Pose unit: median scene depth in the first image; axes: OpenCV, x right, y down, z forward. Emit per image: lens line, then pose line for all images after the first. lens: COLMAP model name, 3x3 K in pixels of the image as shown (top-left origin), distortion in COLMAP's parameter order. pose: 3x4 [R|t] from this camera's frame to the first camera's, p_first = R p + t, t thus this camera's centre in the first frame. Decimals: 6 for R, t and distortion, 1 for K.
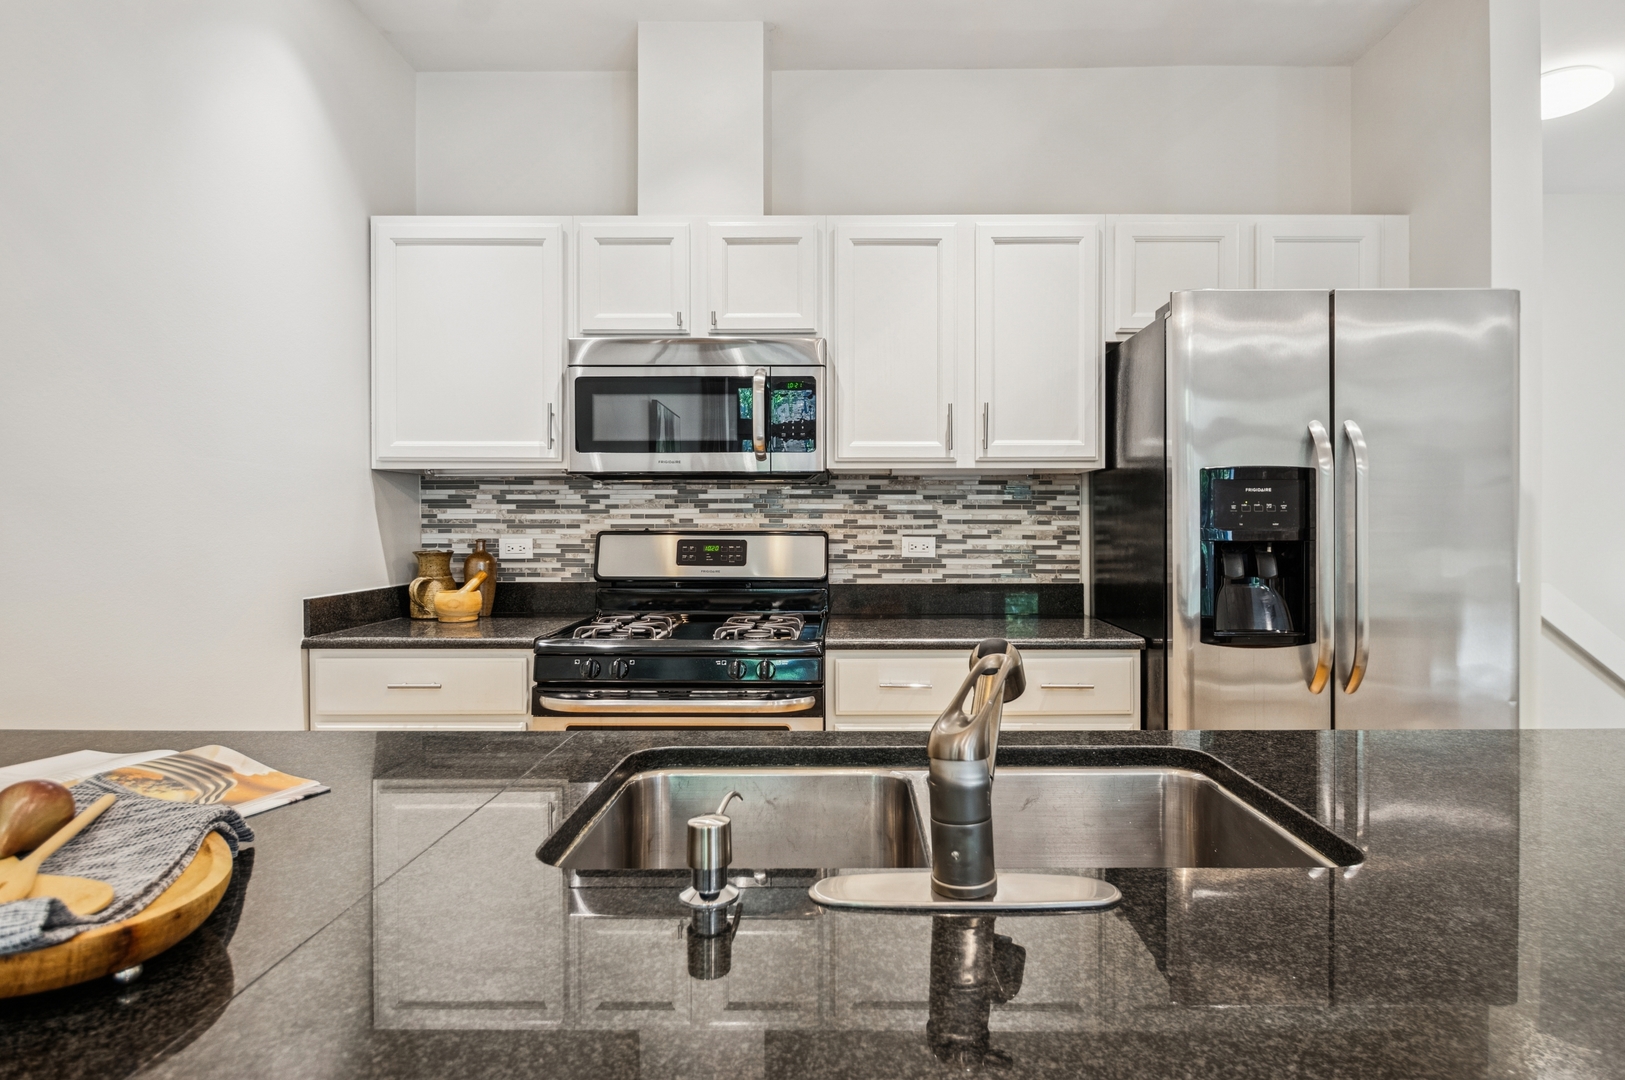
lens RADIAL K [[880.9, 0, 814.6], [0, 880.9, 516.0], [0, 0, 1]] dist [-0.004743, -0.000261]
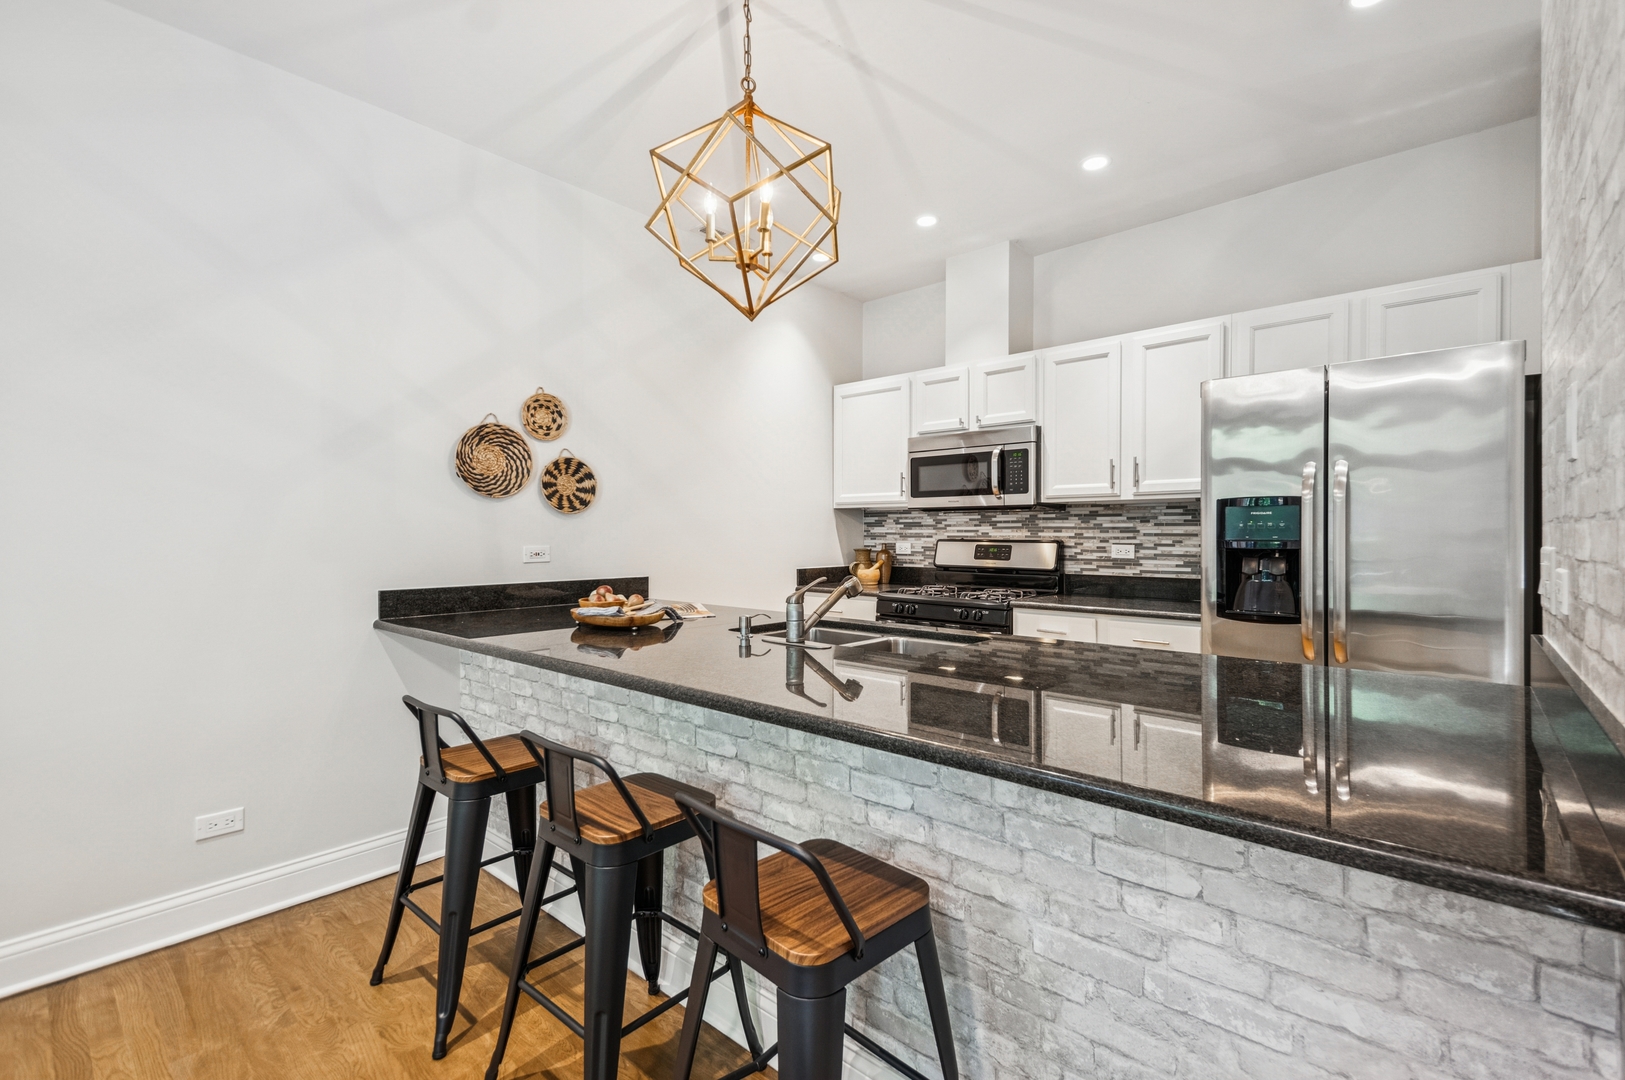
lens RADIAL K [[733.1, 0, 840.5], [0, 733.1, 519.2], [0, 0, 1]] dist [0.026359, -0.014196]
pose [[0.754914, -0.011288, -0.655727, 0.591798], [0.002820, 0.999898, -0.013967, -0.003750], [0.655818, 0.008695, 0.754869, -0.269365]]
